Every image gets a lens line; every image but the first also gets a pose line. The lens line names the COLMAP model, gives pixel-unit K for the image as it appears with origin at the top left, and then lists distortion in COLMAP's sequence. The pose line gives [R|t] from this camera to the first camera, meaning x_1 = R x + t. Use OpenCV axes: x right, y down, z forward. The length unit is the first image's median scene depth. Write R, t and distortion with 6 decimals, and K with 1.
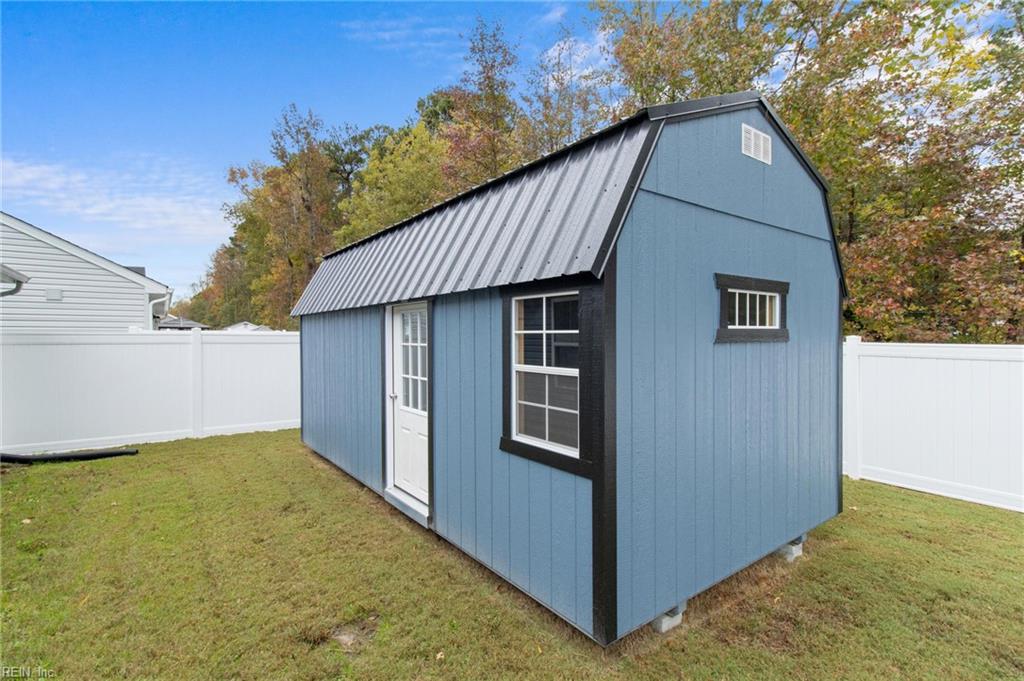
lens RADIAL K [[475.9, 0, 512.0], [0, 475.9, 340.5], [0, 0, 1]] dist [0.003344, 0.000707]
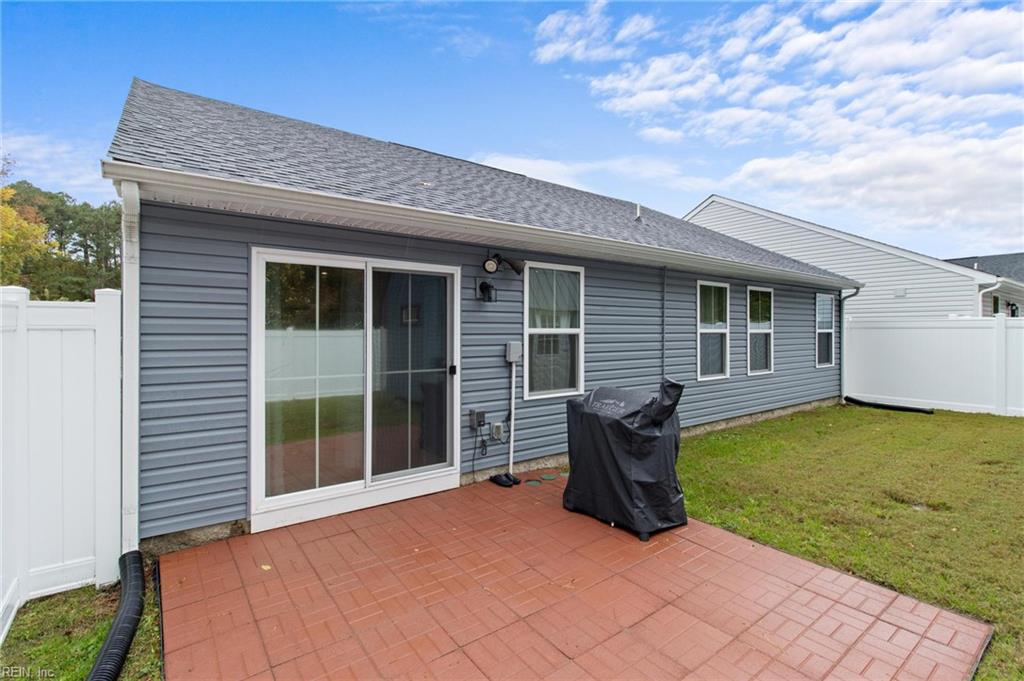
lens RADIAL K [[475.9, 0, 512.0], [0, 475.9, 340.5], [0, 0, 1]] dist [0.003344, 0.000707]
pose [[0.010712, 0.019357, -0.999755, 0.406338], [-0.006686, 0.999792, 0.019286, 0.022235], [0.999920, 0.006478, 0.010839, -0.116209]]
